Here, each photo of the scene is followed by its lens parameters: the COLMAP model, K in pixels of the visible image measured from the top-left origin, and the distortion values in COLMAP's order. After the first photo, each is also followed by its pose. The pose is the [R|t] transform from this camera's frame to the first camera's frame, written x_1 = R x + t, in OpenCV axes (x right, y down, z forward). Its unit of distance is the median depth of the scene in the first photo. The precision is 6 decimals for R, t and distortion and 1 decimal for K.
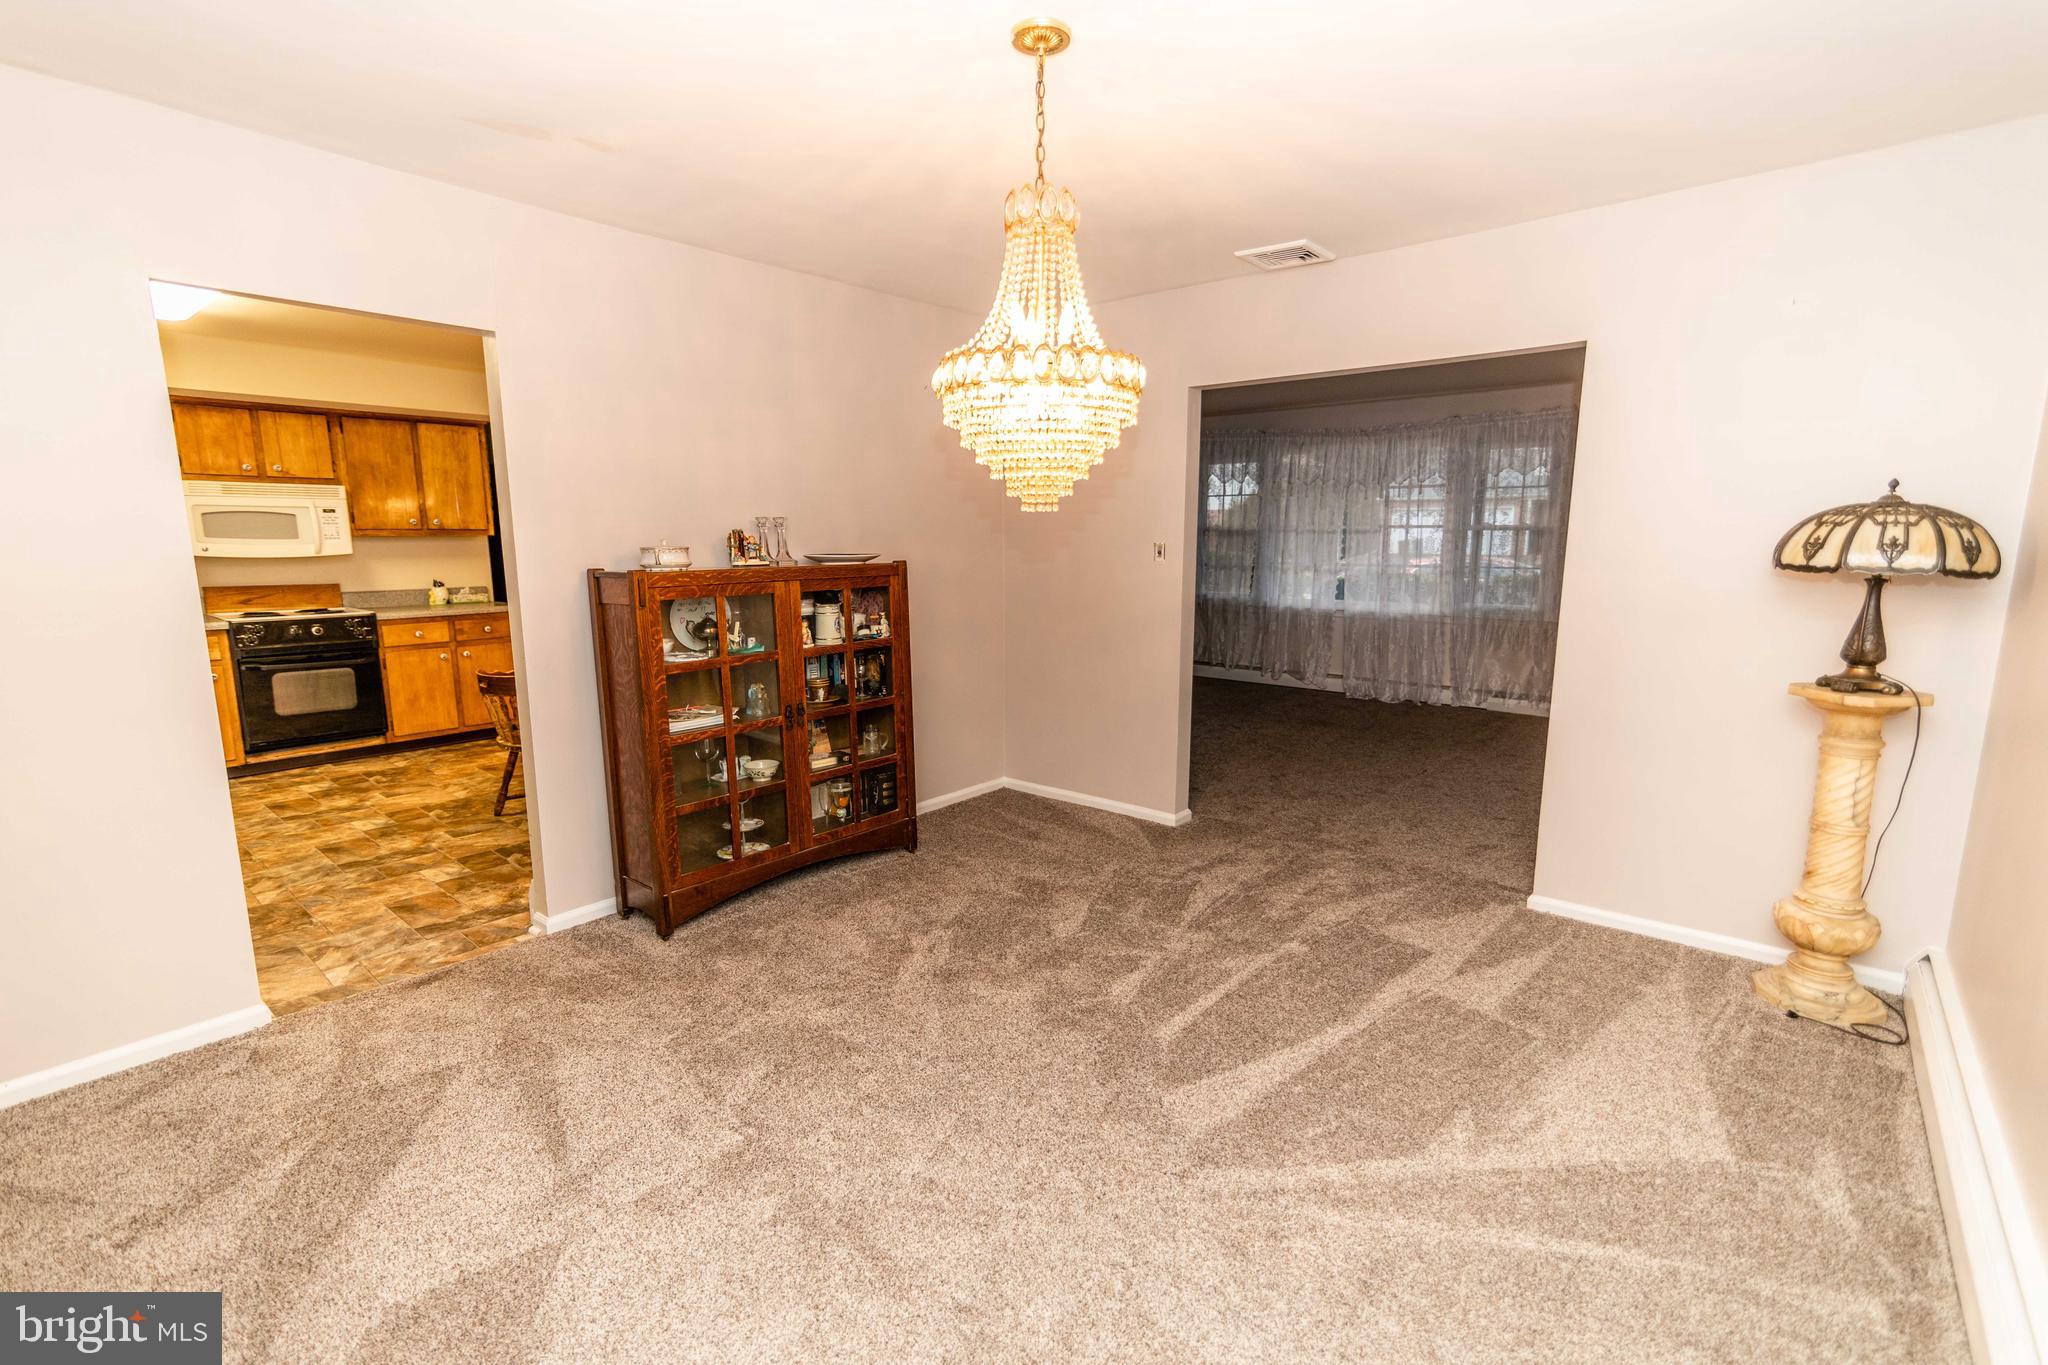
lens RADIAL K [[938.8, 0, 1029.0], [0, 938.8, 686.7], [0, 0, 1]] dist [-0.000711, 0.004329]
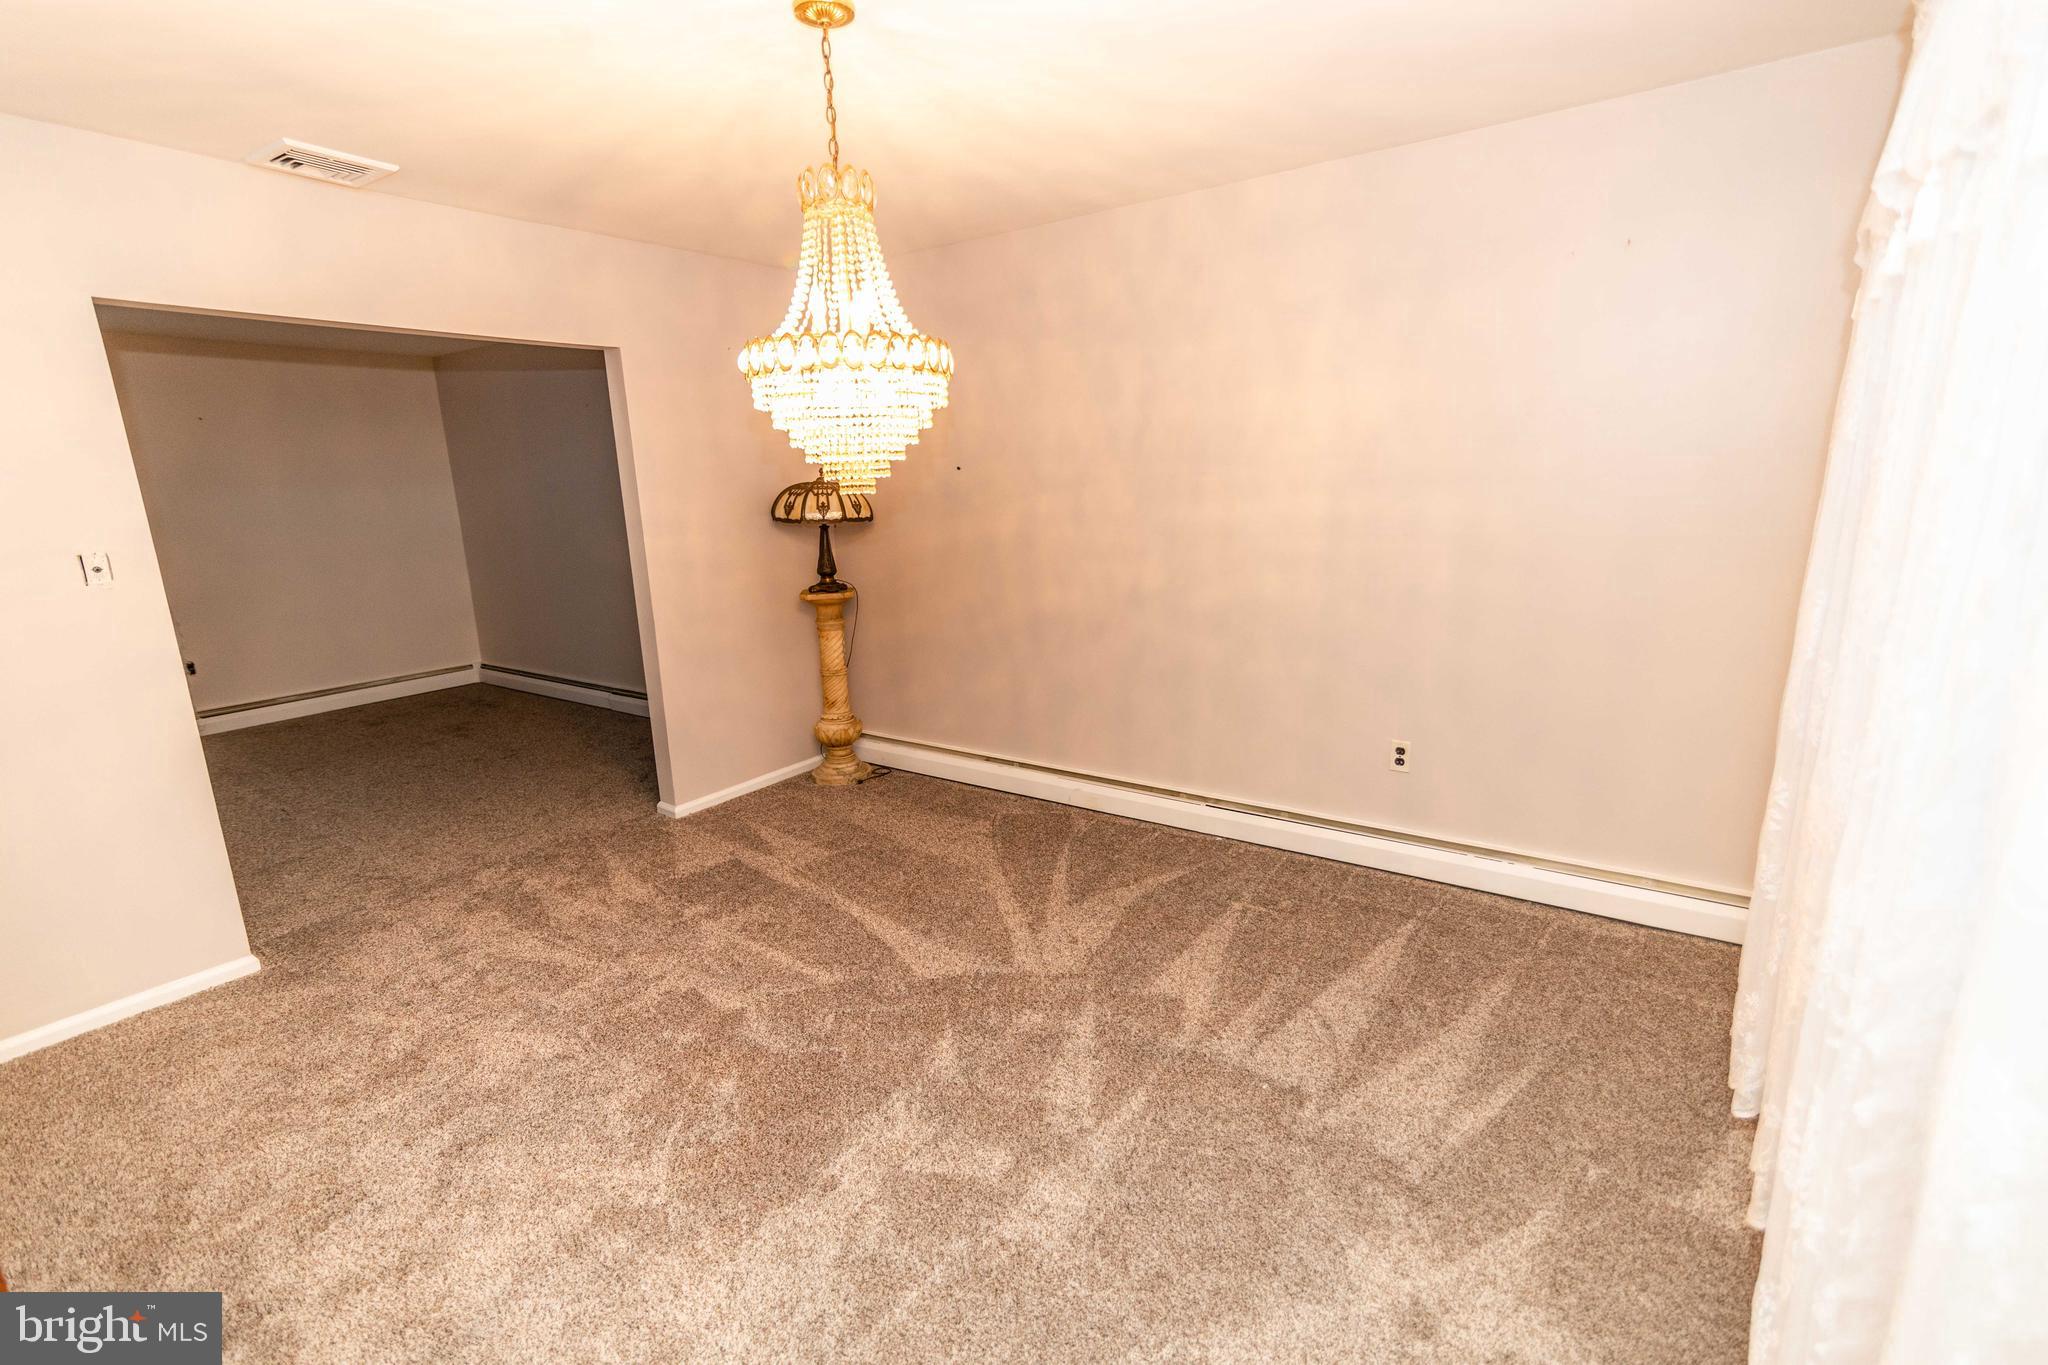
lens RADIAL K [[938.8, 0, 1029.0], [0, 938.8, 686.7], [0, 0, 1]] dist [-0.000711, 0.004329]
pose [[-0.094111, -0.225708, 0.969639, -0.870238], [0.194601, 0.951003, 0.240258, -0.173033], [-0.976357, 0.211303, -0.045577, 0.760328]]
